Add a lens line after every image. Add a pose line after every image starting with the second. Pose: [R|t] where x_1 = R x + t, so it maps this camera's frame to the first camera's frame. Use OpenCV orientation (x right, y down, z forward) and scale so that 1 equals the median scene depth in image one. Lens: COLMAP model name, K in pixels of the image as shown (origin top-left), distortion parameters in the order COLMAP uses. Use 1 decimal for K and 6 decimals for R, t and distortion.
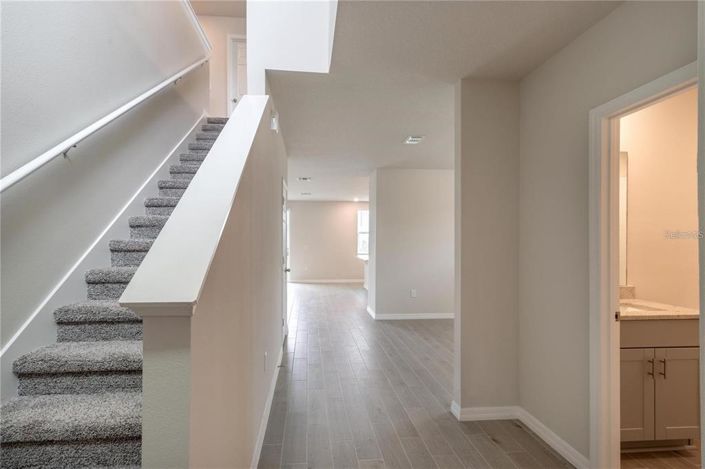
lens RADIAL K [[335.7, 0, 328.5], [0, 335.7, 240.8], [0, 0, 1]] dist [0.007678, 0.000985]
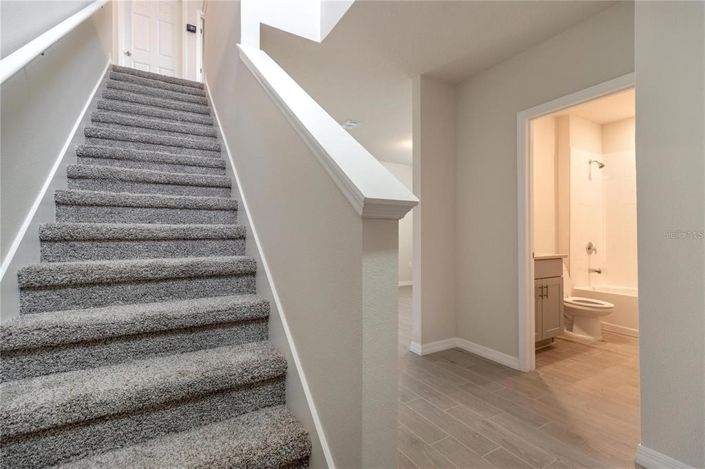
lens RADIAL K [[335.7, 0, 331.2], [0, 335.7, 233.5], [0, 0, 1]] dist [0.007678, 0.000985]
pose [[0.904855, 0.004540, 0.425696, -0.506787], [0.000516, 0.999931, -0.011759, 0.133121], [-0.425720, 0.010860, 0.904790, 0.049957]]
